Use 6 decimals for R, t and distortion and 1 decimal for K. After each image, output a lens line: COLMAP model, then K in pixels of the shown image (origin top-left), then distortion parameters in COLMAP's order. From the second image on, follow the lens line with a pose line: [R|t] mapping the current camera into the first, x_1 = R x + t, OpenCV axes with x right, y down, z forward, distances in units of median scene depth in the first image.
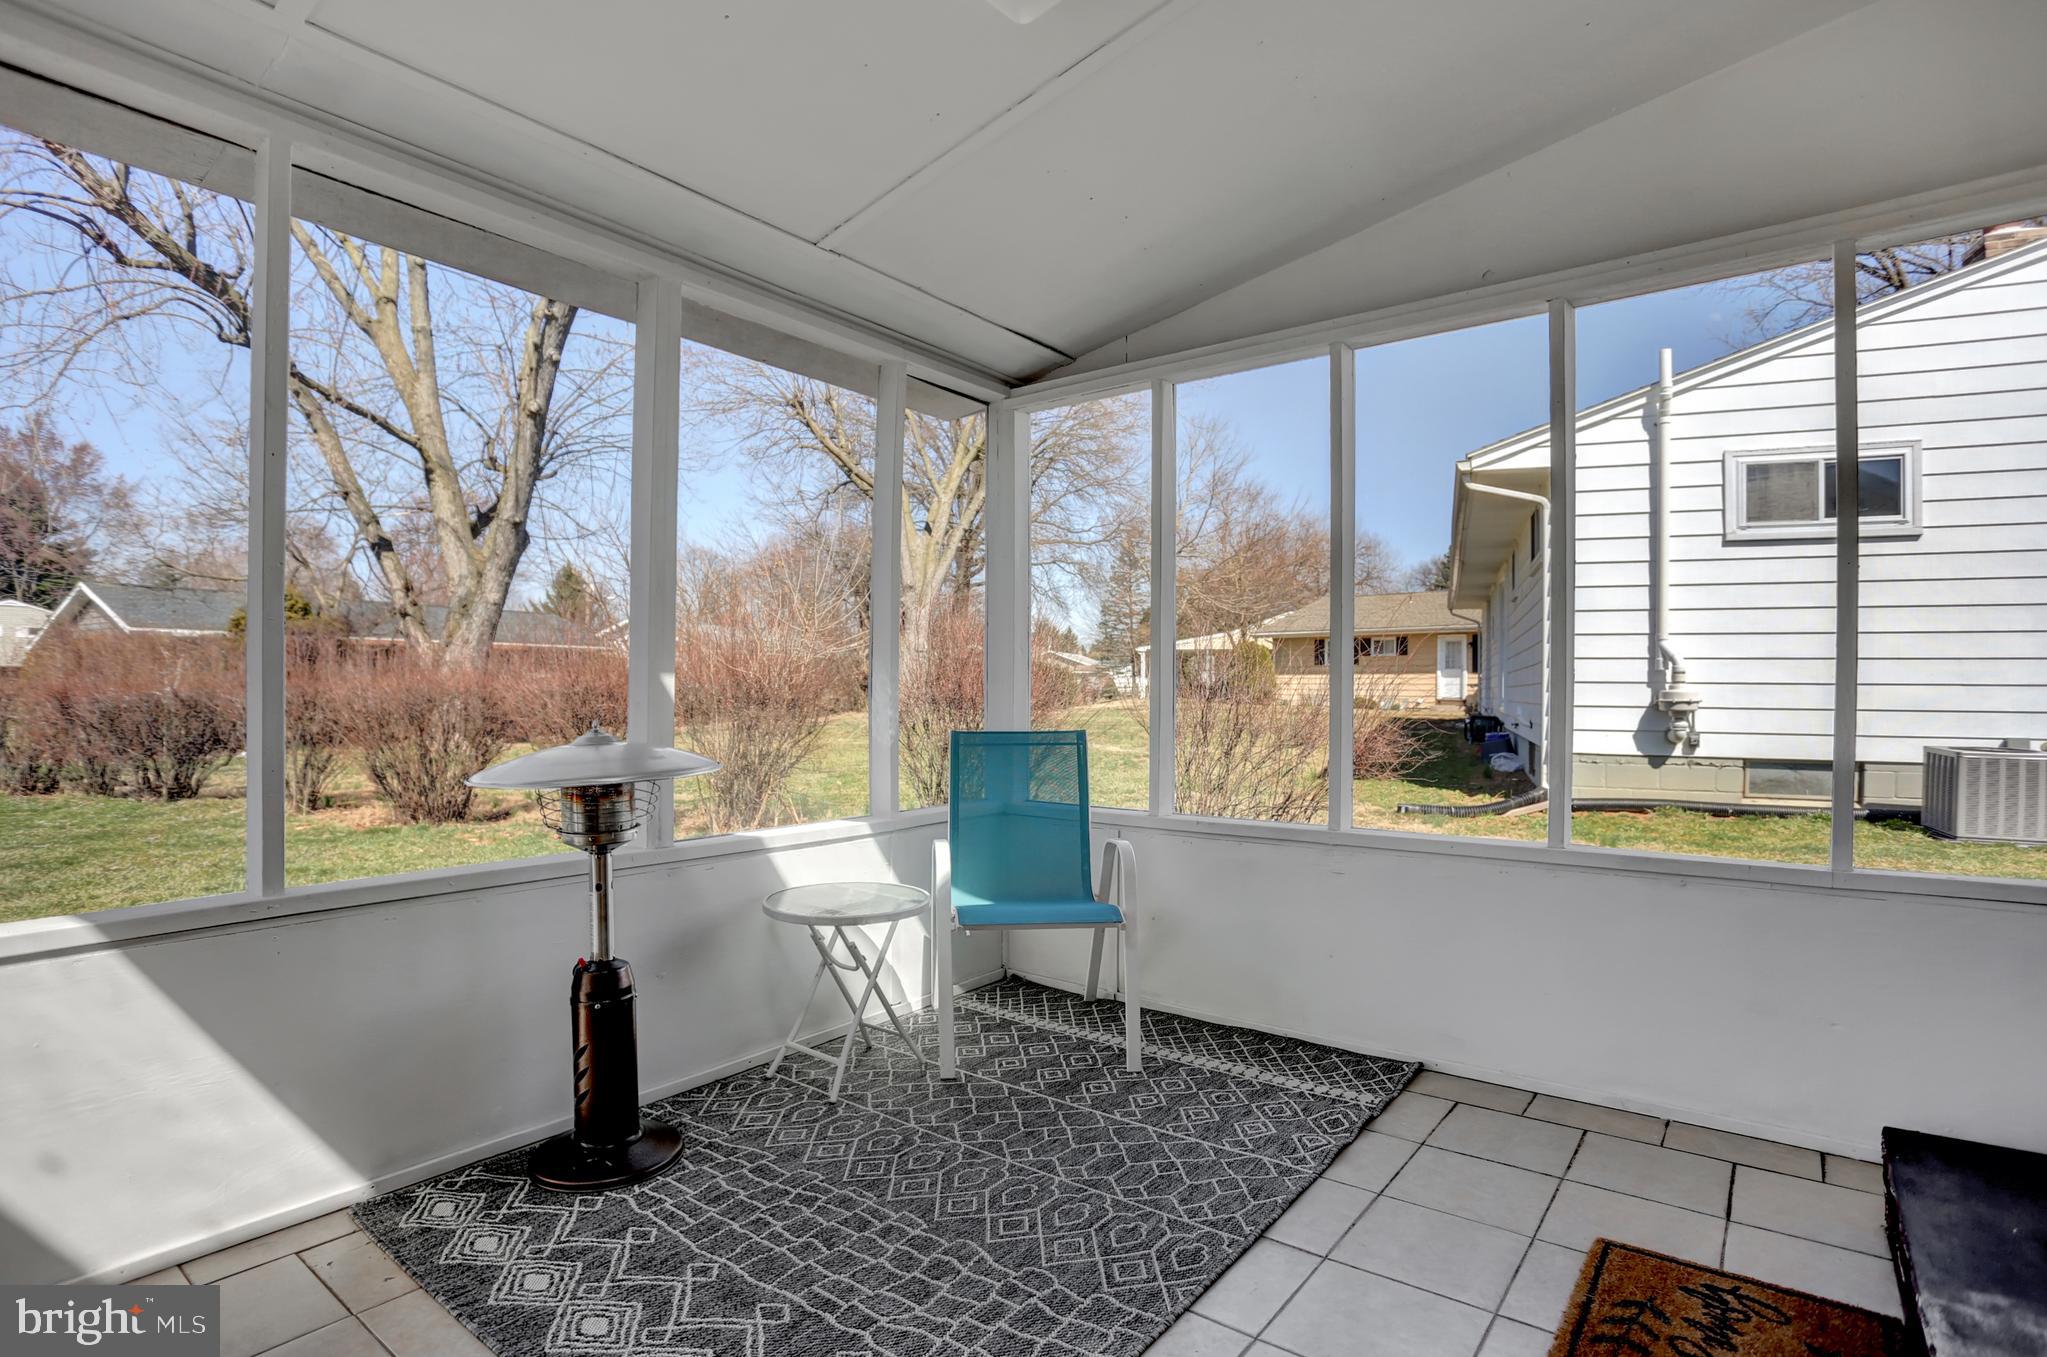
lens RADIAL K [[1040.7, 0, 1023.5], [0, 1040.7, 678.5], [0, 0, 1]] dist [-0.004095, -0.000496]
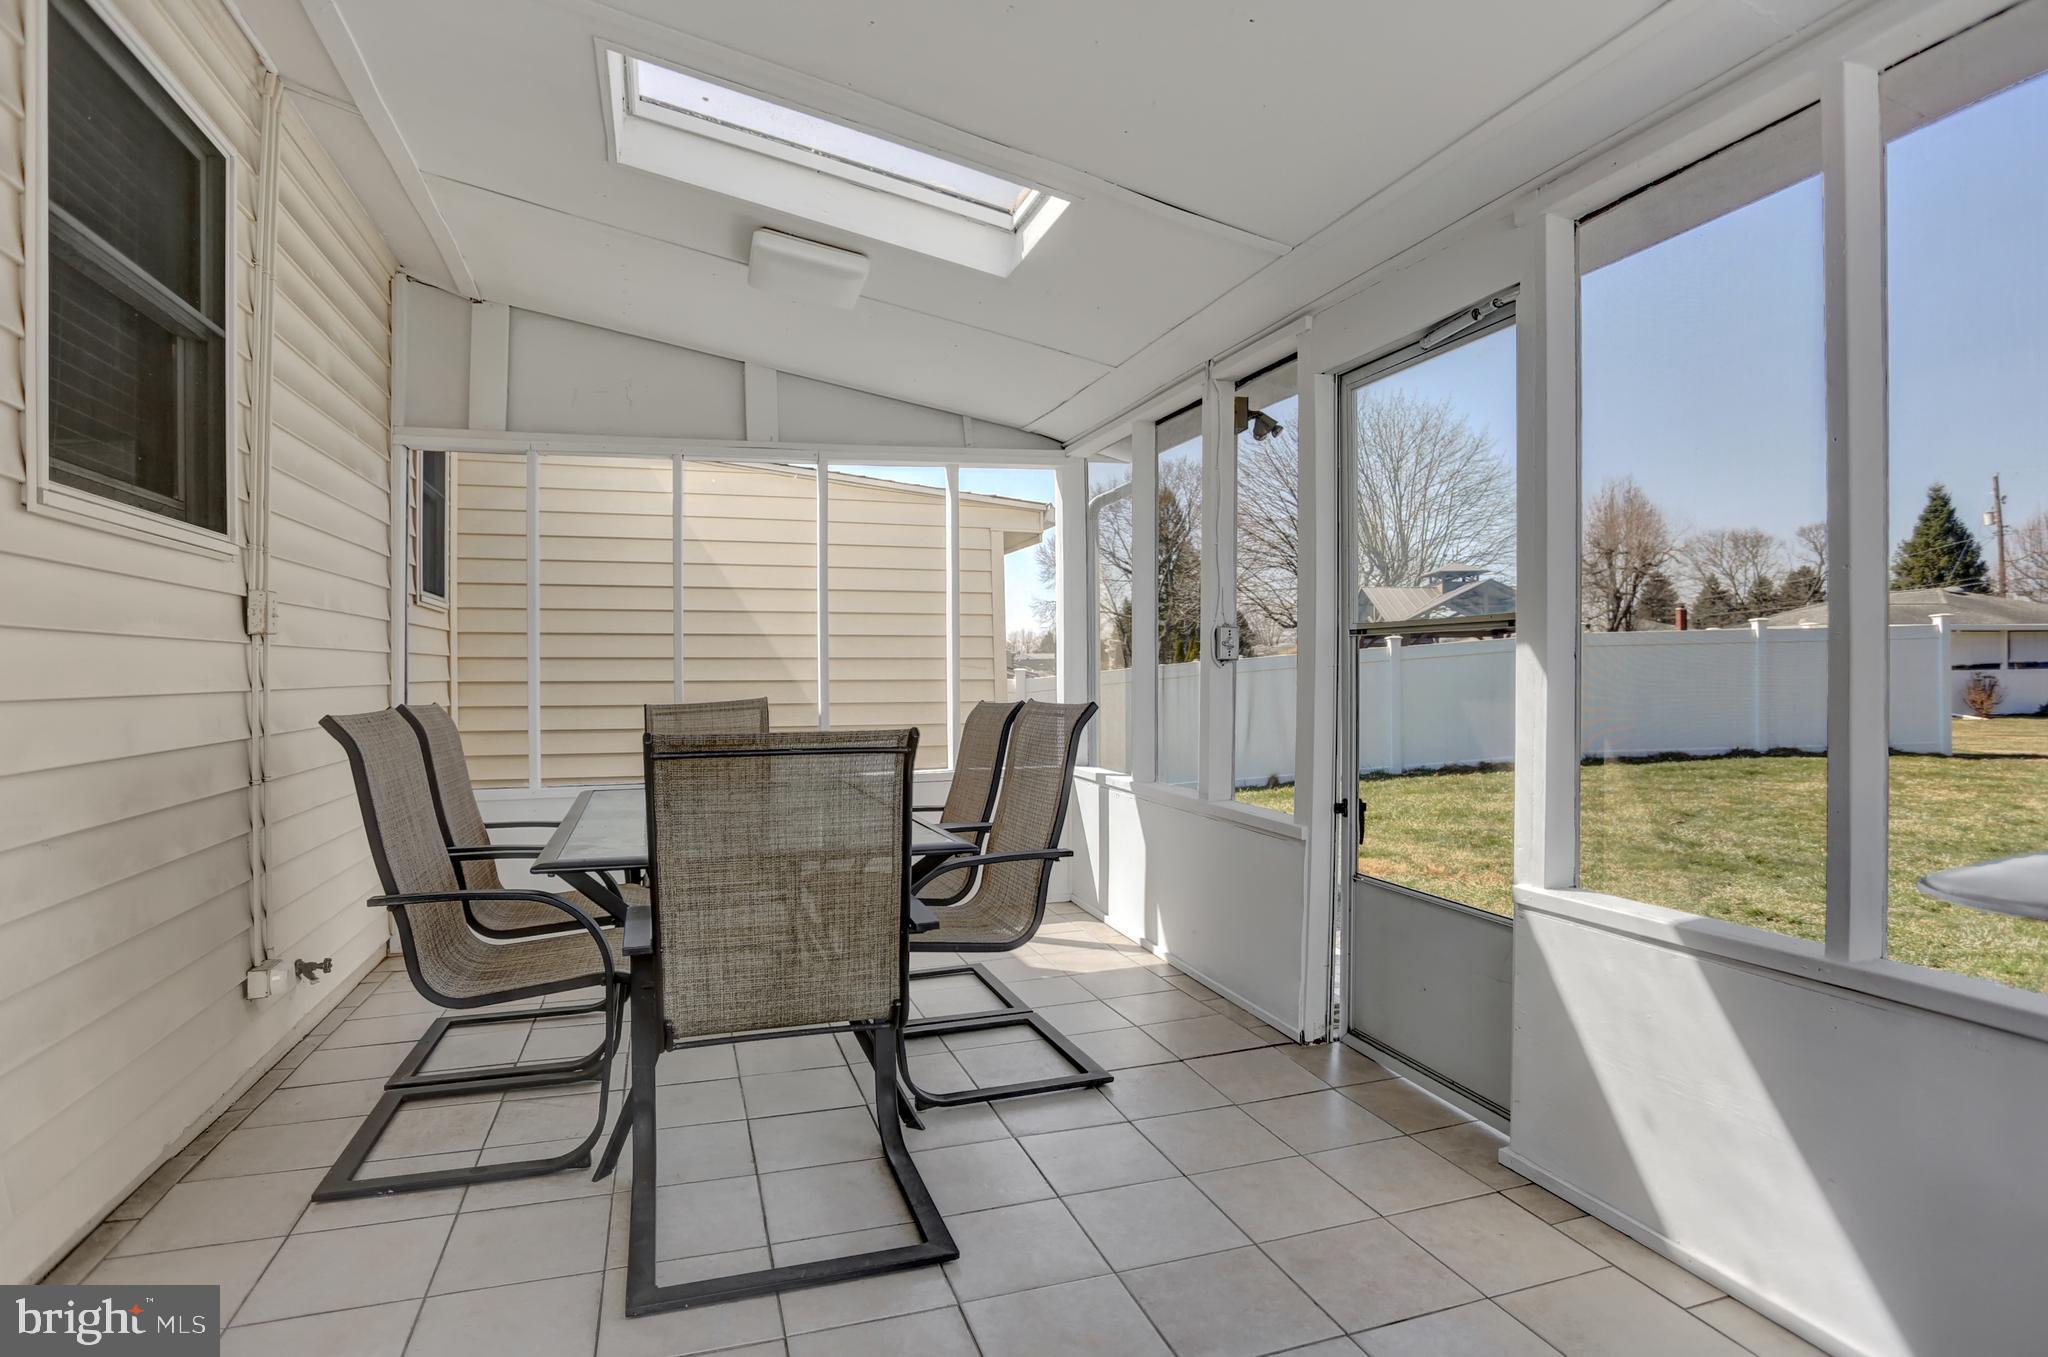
lens RADIAL K [[1108.9, 0, 1005.8], [0, 1108.9, 680.6], [0, 0, 1]] dist [-0.081991, 0.045875]
pose [[-0.541331, -0.003197, -0.840803, 0.340447], [0.010246, 0.999893, -0.010398, -0.014229], [0.840747, -0.014244, -0.541241, 0.786340]]
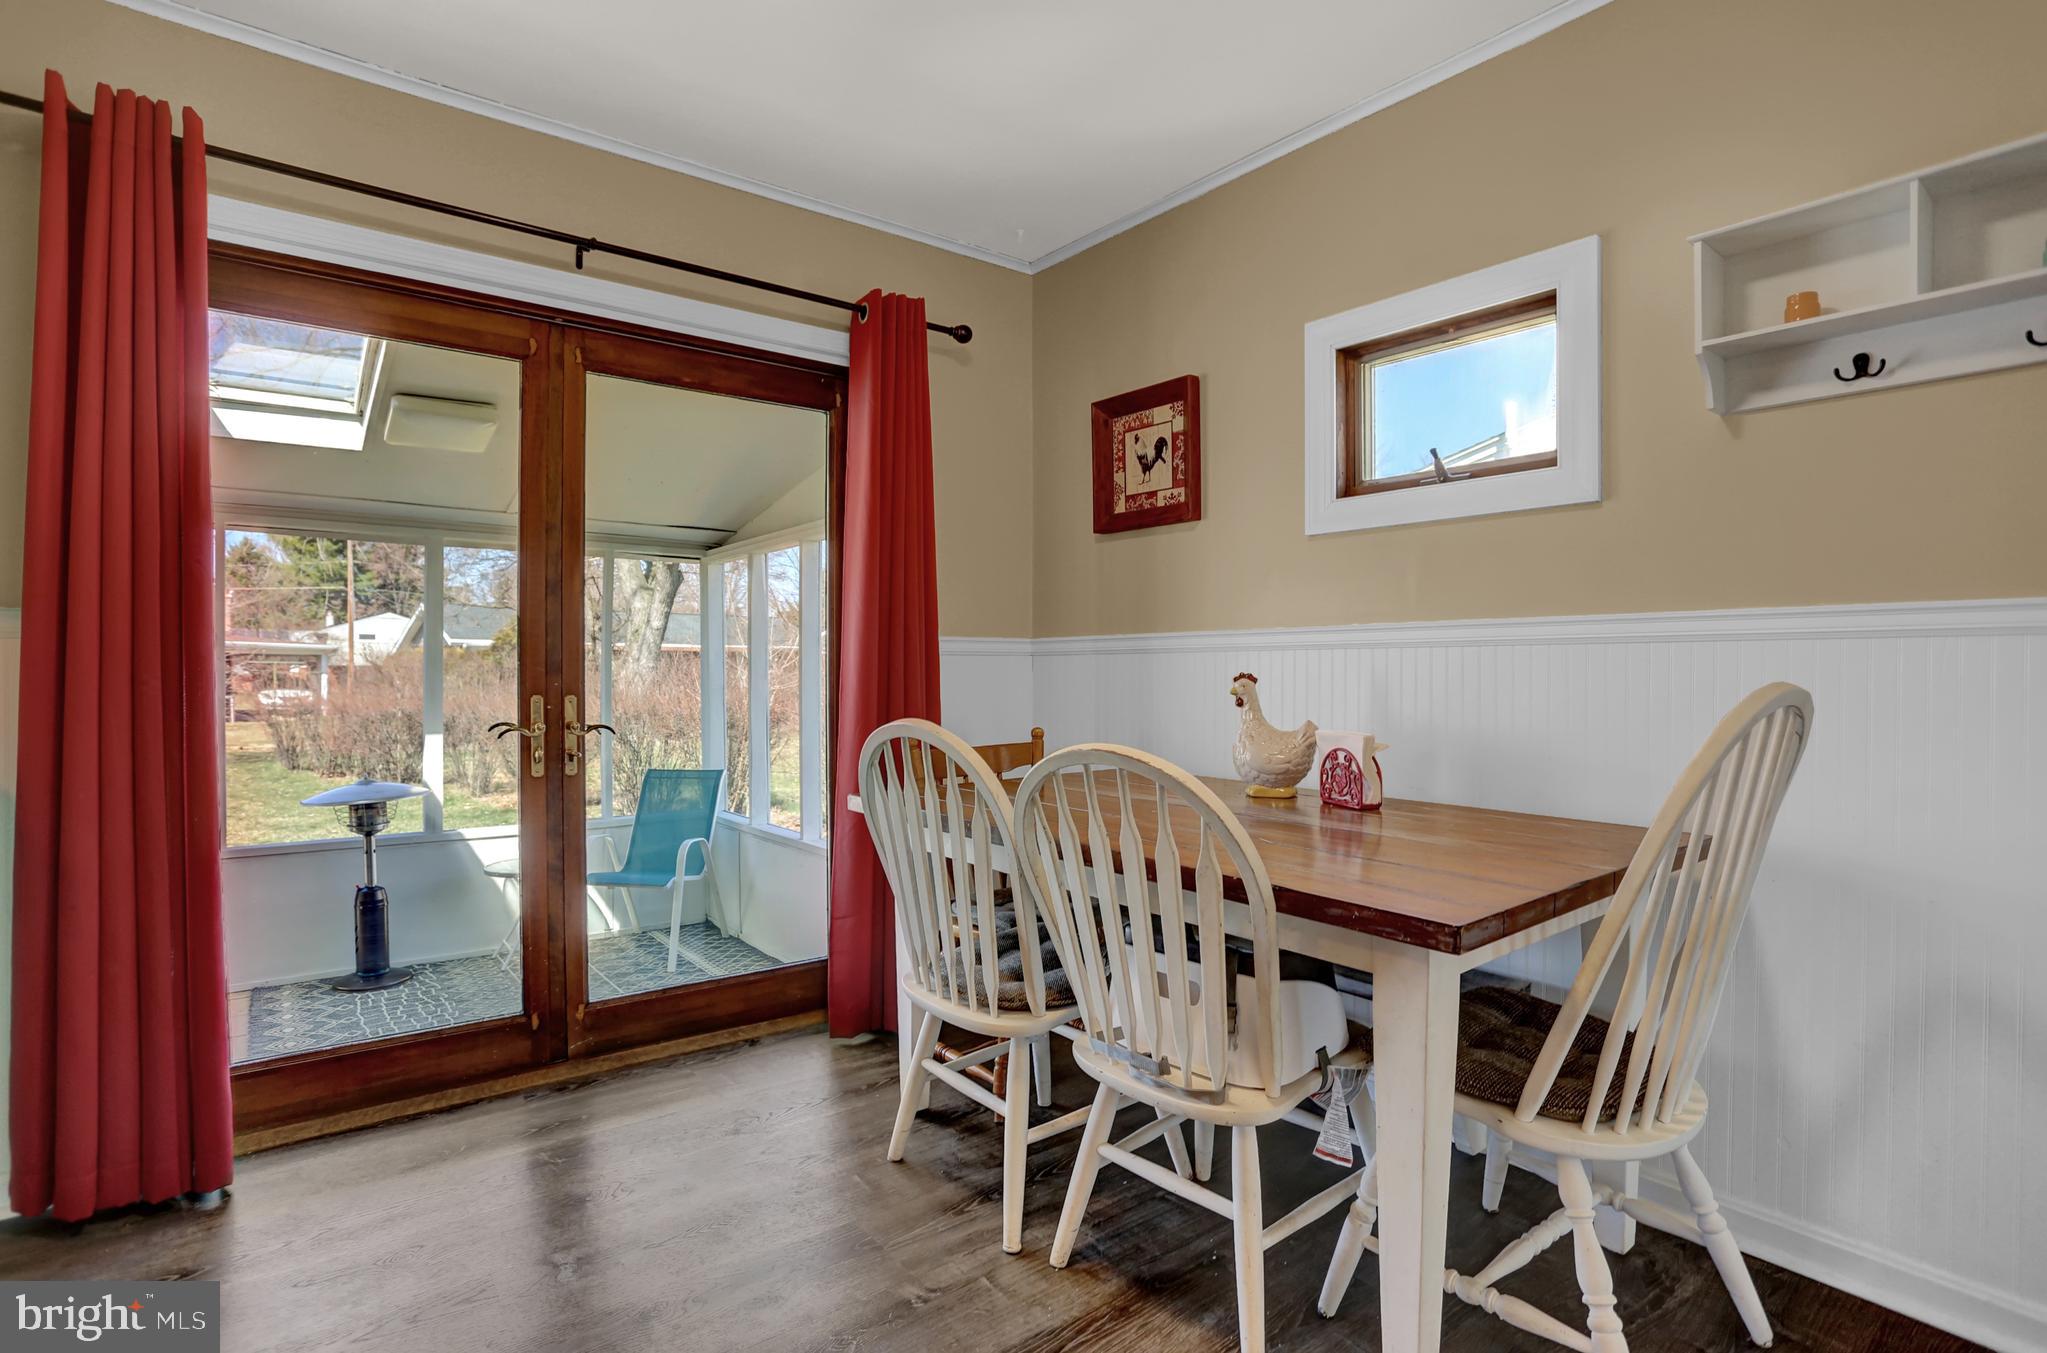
lens RADIAL K [[1040.7, 0, 1023.5], [0, 1040.7, 676.5], [0, 0, 1]] dist [-0.004095, -0.000496]
pose [[0.966080, -0.000996, -0.258242, 1.403761], [0.004051, 0.999928, 0.011297, -0.170672], [0.258212, -0.011960, 0.966014, -0.671342]]
